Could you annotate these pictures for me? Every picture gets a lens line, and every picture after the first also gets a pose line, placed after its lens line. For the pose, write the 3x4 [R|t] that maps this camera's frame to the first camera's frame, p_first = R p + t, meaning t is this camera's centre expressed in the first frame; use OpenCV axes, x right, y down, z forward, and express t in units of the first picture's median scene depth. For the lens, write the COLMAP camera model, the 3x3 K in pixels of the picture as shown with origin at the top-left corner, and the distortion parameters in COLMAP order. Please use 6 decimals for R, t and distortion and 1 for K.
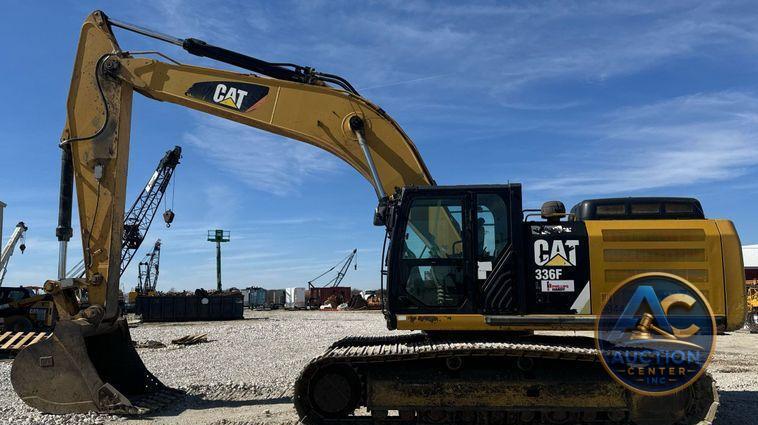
lens RADIAL K [[612.6, 0, 376.4], [0, 612.6, 231.4], [0, 0, 1]] dist [0.068691, -0.009711]
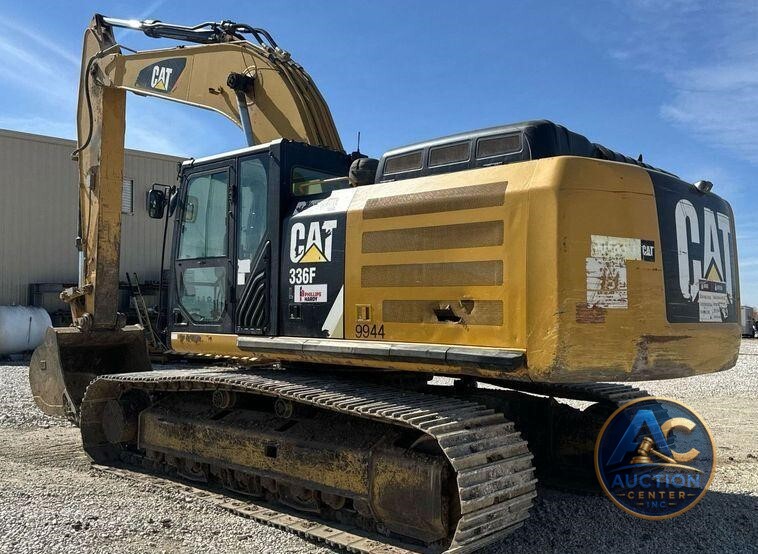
lens RADIAL K [[743.2, 0, 377.3], [0, 743.2, 287.9], [0, 0, 1]] dist [0.165742, -0.314554]
pose [[0.759767, -0.007164, -0.650155, 0.847514], [0.053464, 0.997241, 0.051489, 0.046211], [0.647993, -0.073879, 0.758055, 0.456663]]
